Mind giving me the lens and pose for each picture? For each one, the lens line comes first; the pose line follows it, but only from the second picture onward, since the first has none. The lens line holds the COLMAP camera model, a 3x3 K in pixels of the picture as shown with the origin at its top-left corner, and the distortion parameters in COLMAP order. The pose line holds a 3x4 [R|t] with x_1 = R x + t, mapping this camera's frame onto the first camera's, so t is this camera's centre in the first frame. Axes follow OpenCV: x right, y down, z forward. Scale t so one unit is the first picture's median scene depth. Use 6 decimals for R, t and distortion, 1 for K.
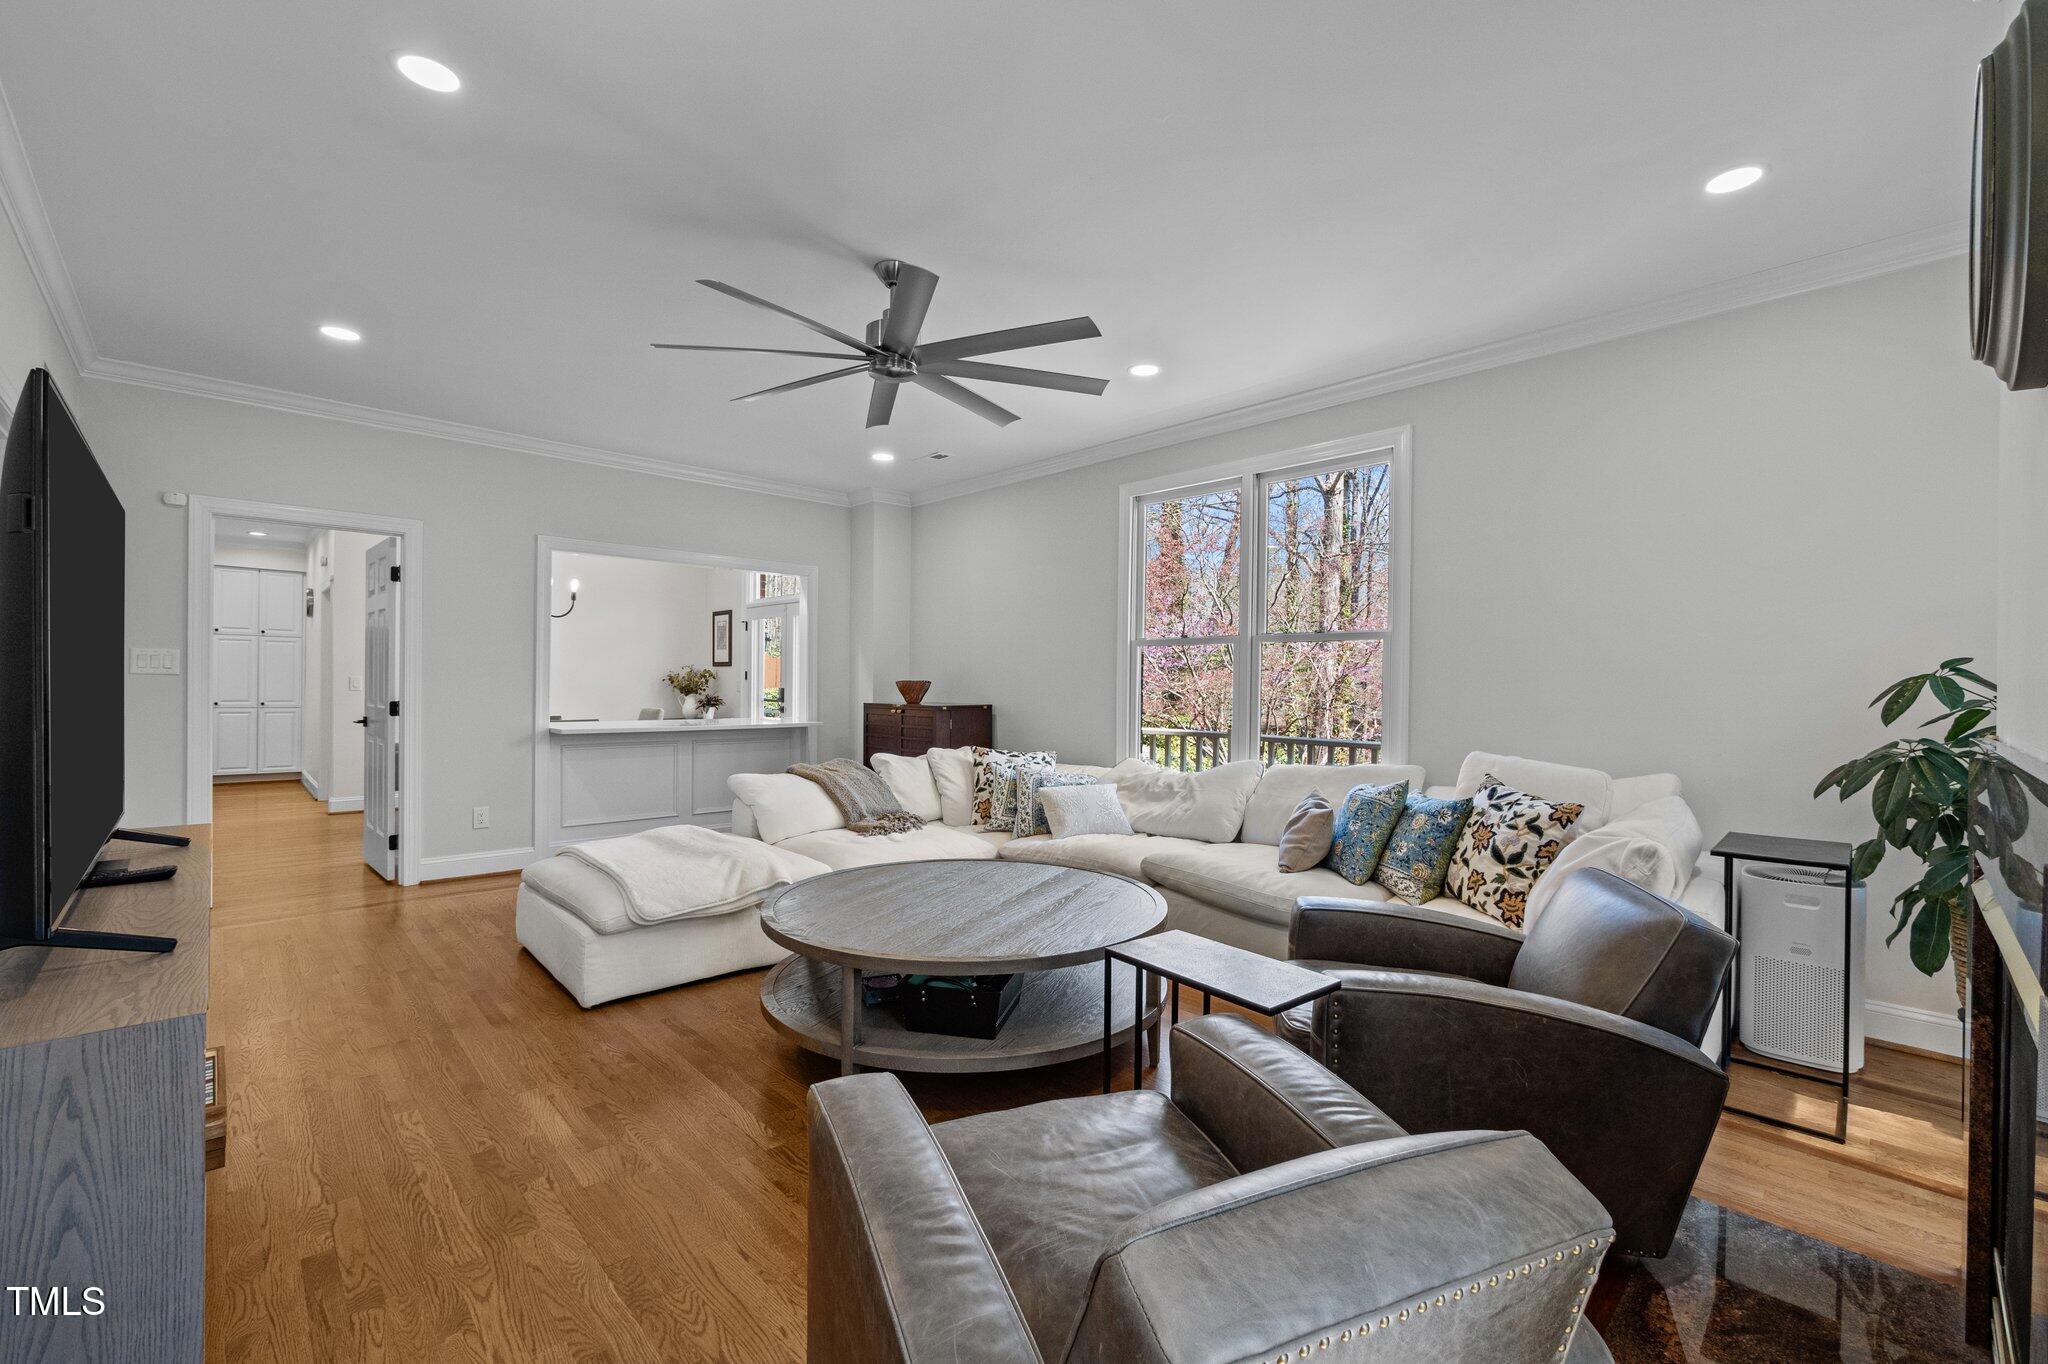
lens RADIAL K [[860.8, 0, 1022.8], [0, 860.8, 687.1], [0, 0, 1]] dist [-0.001679, 0.000166]
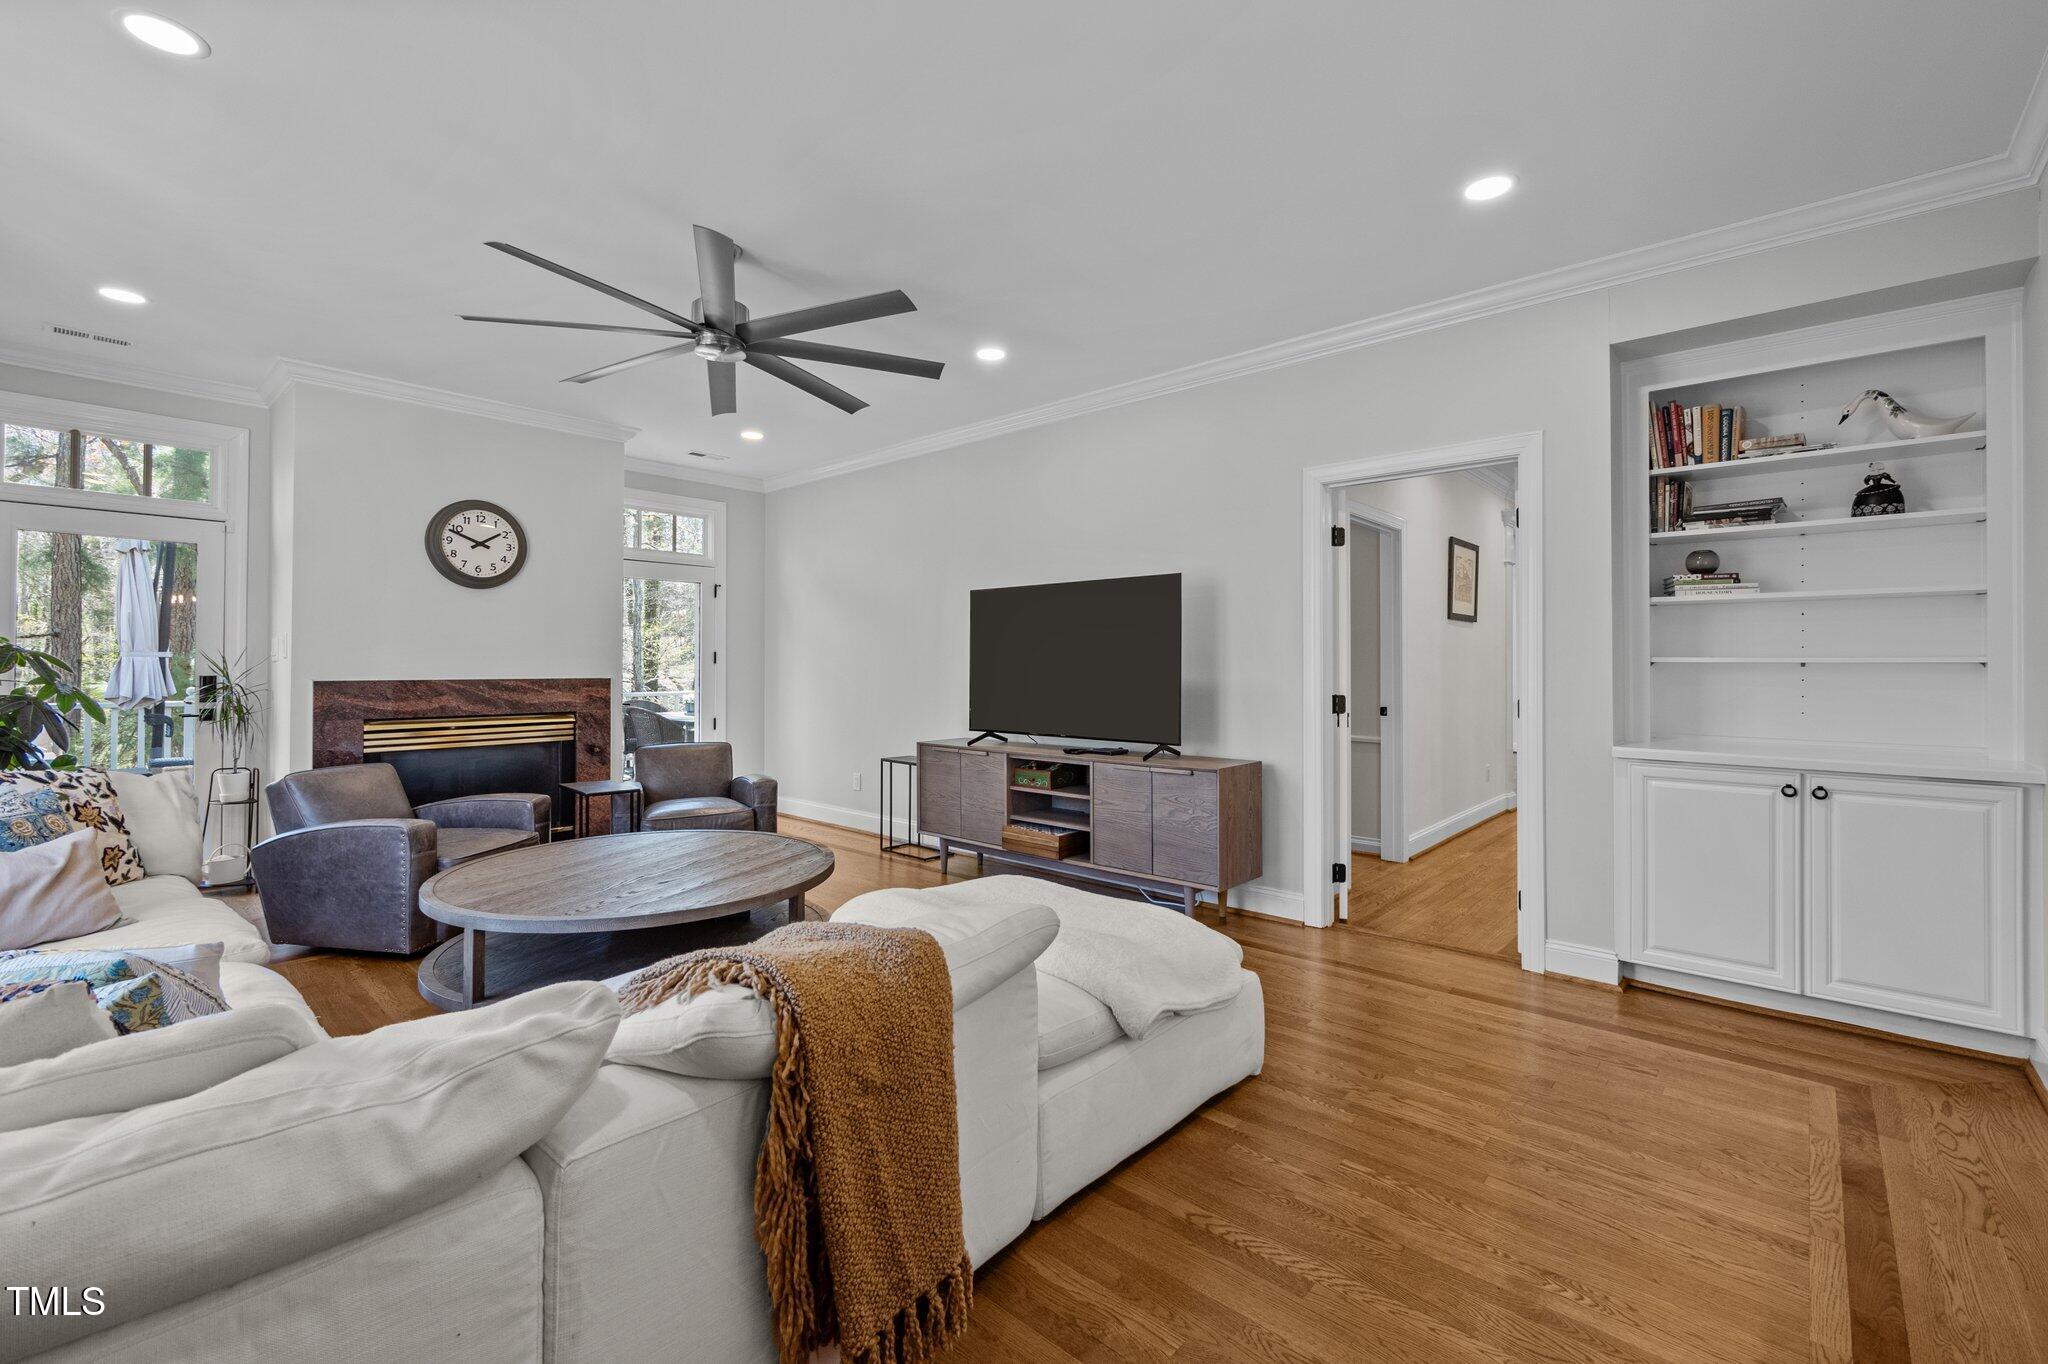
lens RADIAL K [[860.8, 0, 1022.8], [0, 860.8, 687.1], [0, 0, 1]] dist [-0.001679, 0.000166]
pose [[-0.996271, -0.010104, -0.085686, -0.300626], [-0.011994, 0.999696, 0.021564, -0.004322], [0.085442, 0.022512, -0.996089, 1.420001]]
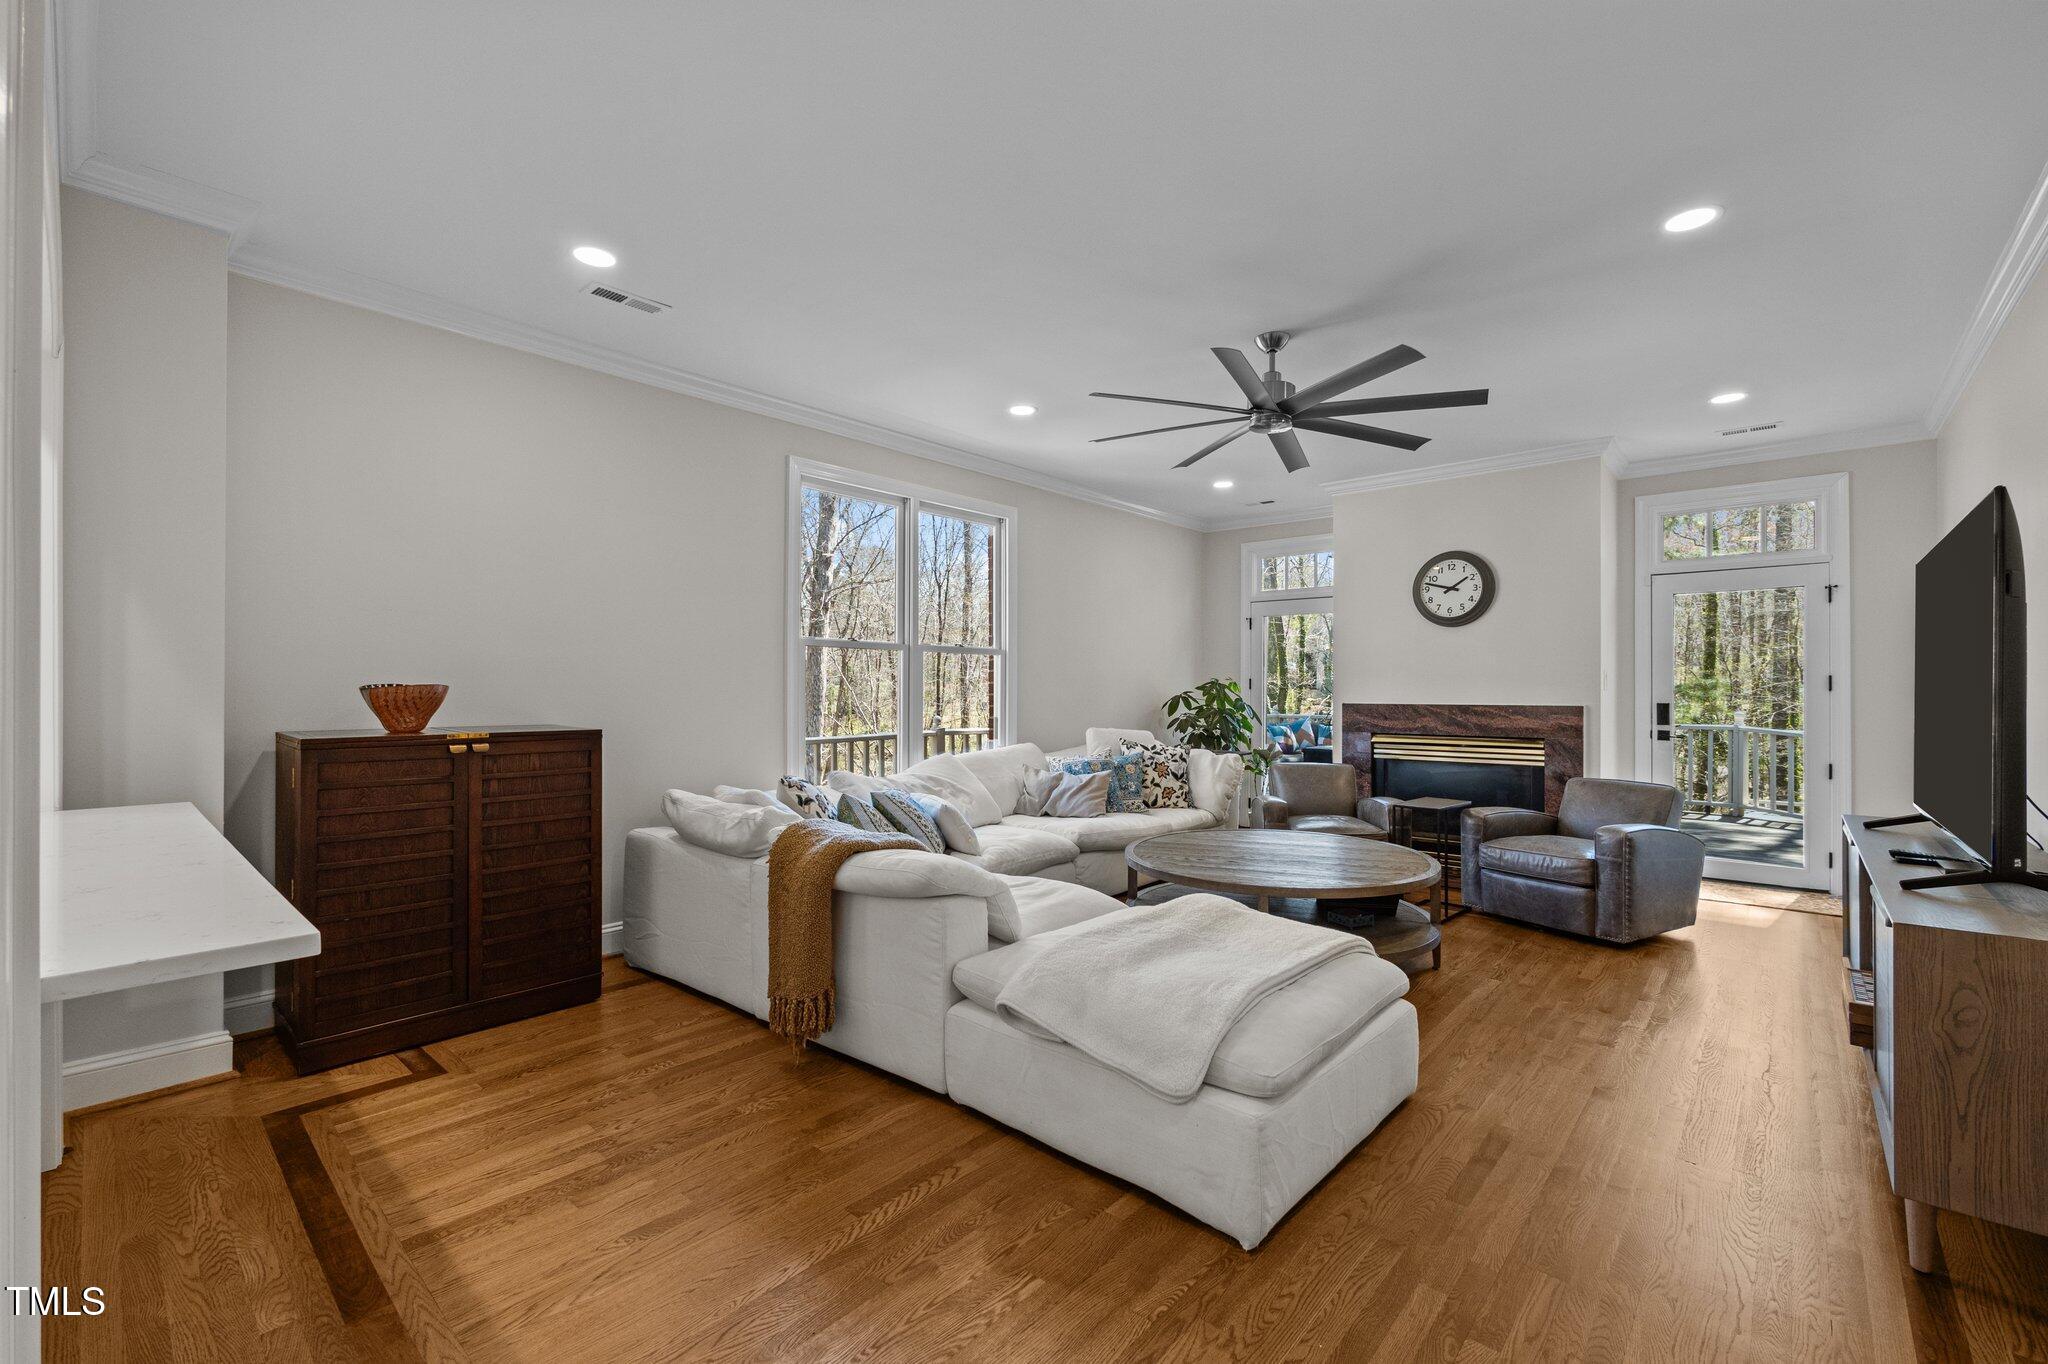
lens RADIAL K [[860.8, 0, 1022.8], [0, 860.8, 687.1], [0, 0, 1]] dist [-0.001679, 0.000166]
pose [[-0.092165, -0.013224, 0.995656, -0.912151], [-0.006060, 0.999901, 0.012719, -0.020394], [-0.995725, -0.004862, -0.092236, 1.022568]]
